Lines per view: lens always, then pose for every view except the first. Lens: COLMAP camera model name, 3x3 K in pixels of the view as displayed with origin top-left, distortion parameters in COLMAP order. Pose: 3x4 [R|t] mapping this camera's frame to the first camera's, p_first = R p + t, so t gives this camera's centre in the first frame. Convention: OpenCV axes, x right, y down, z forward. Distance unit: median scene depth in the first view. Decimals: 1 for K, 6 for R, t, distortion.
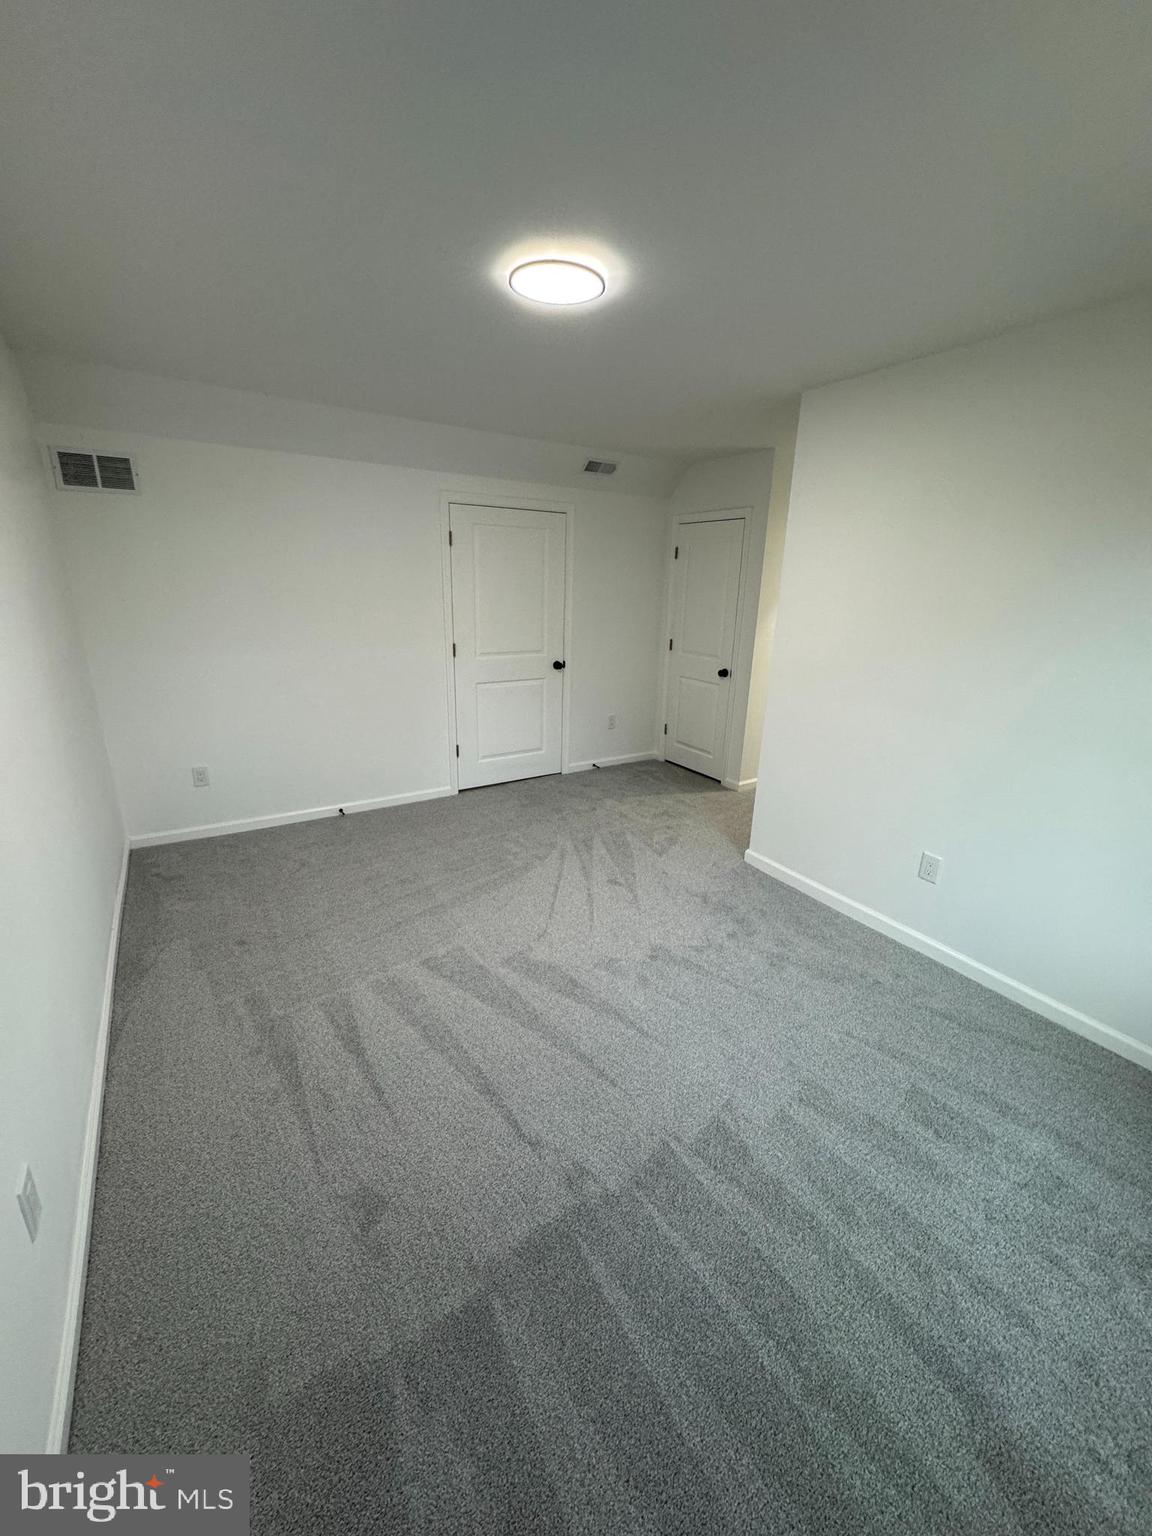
lens RADIAL K [[608.9, 0, 576.0], [0, 608.9, 768.0], [0, 0, 1]] dist [-0.000011, 0.000081]
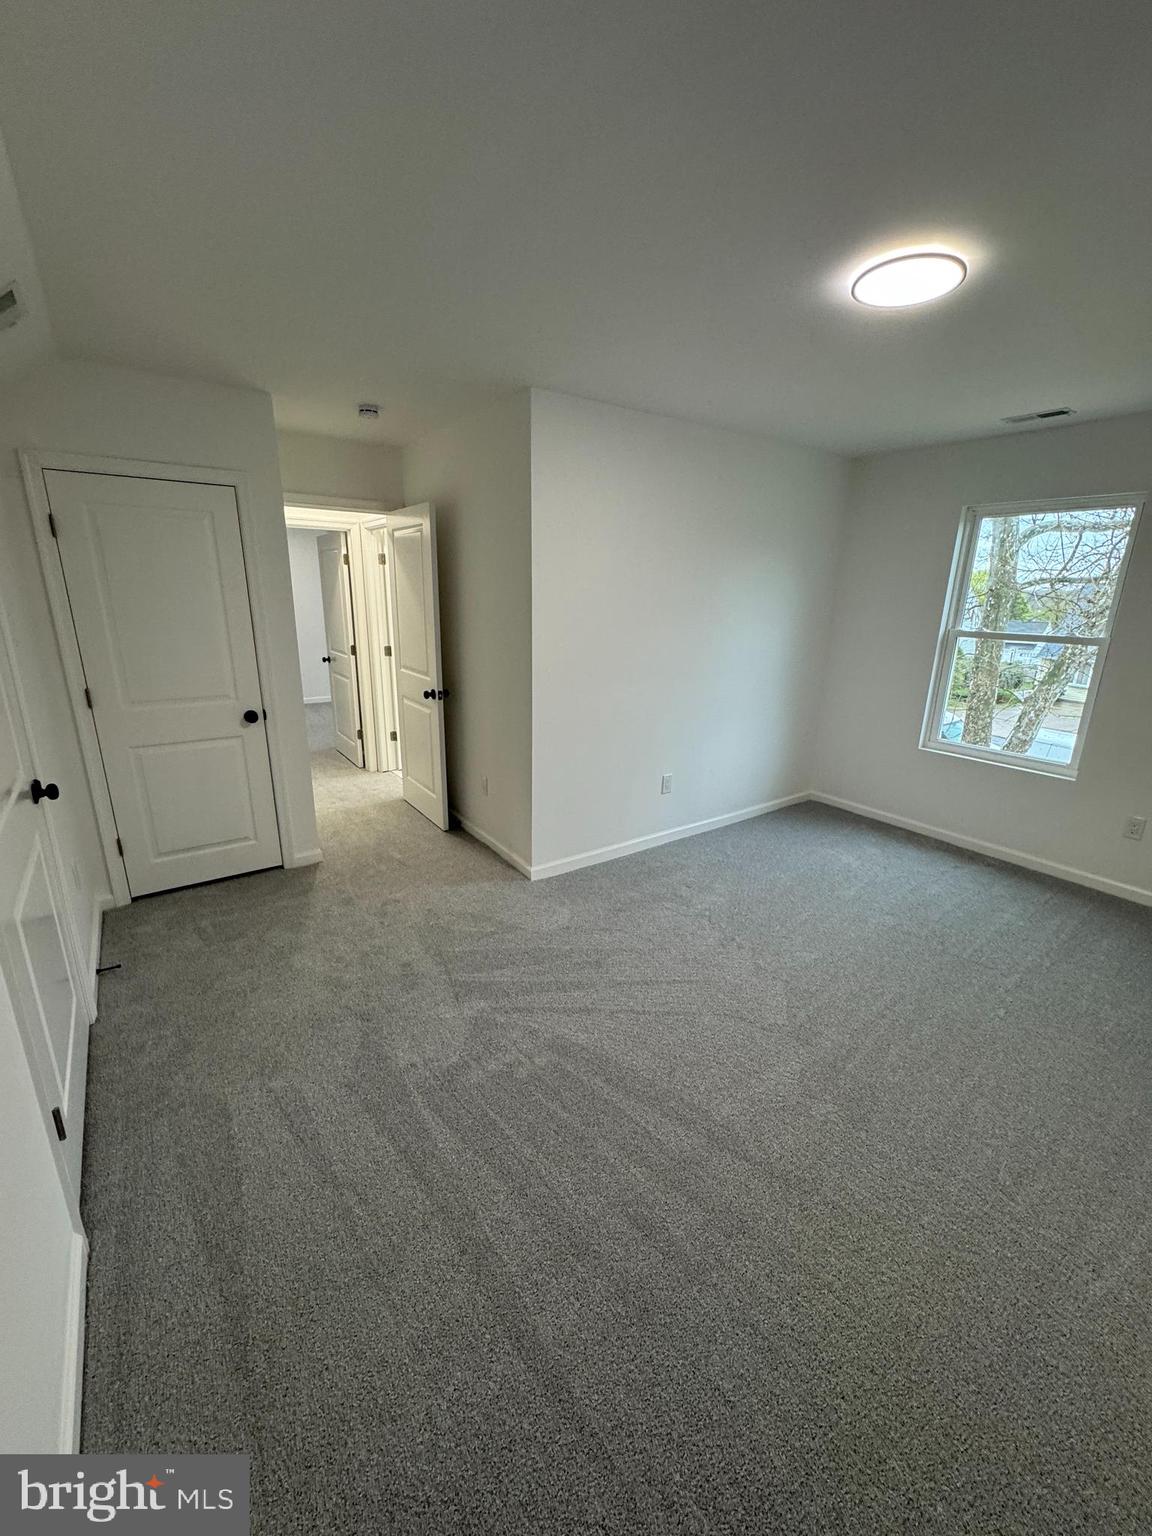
lens RADIAL K [[608.9, 0, 576.0], [0, 608.9, 768.0], [0, 0, 1]] dist [-0.000011, 0.000081]
pose [[-0.064188, -0.296130, 0.952989, -0.547614], [0.276021, 0.912434, 0.302119, -0.260980], [-0.959006, 0.282437, 0.023171, 0.819310]]
